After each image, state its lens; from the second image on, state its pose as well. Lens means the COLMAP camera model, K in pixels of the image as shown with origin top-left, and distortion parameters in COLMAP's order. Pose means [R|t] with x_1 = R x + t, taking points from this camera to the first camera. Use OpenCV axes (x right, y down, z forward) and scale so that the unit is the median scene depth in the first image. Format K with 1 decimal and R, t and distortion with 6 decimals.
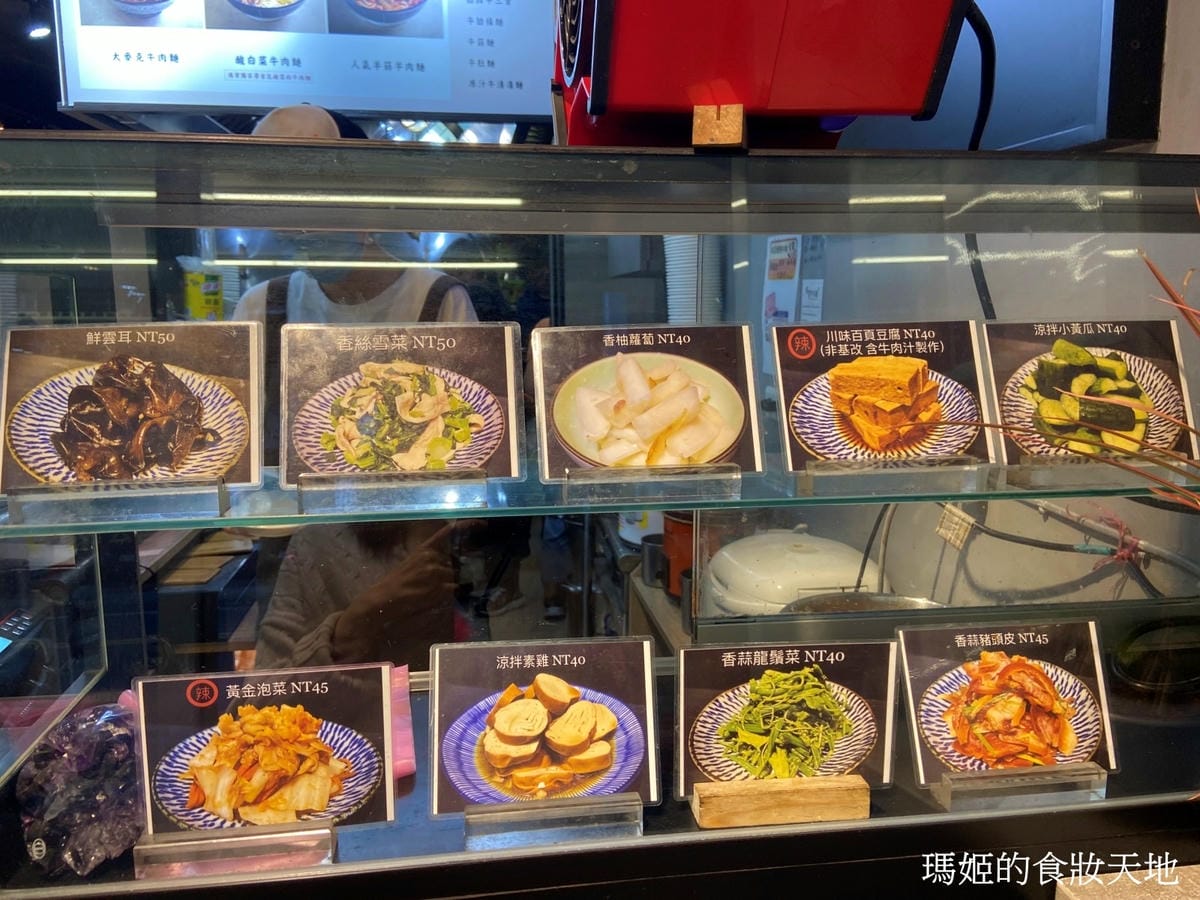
lens RADIAL K [[961.0, 0, 599.2], [0, 961.0, 448.3], [0, 0, 1]] dist [0.067165, -0.113027]
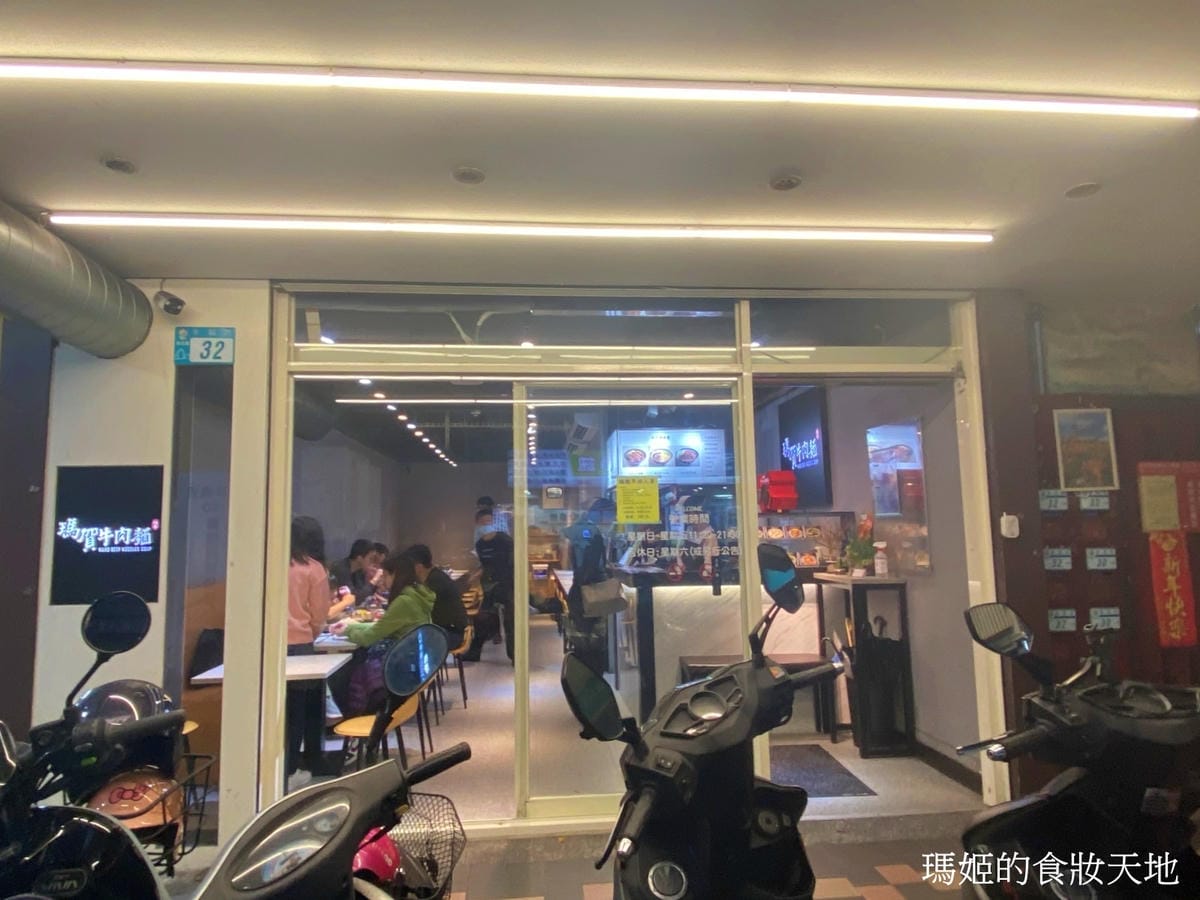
lens RADIAL K [[700.4, 0, 599.0], [0, 700.4, 451.4], [0, 0, 1]] dist [0.000486, 0.000015]
pose [[0.997816, -0.016857, -0.063872, -1.439770], [-0.000613, 0.964489, -0.264122, 1.193269], [0.066056, 0.263585, 0.962372, -7.227804]]
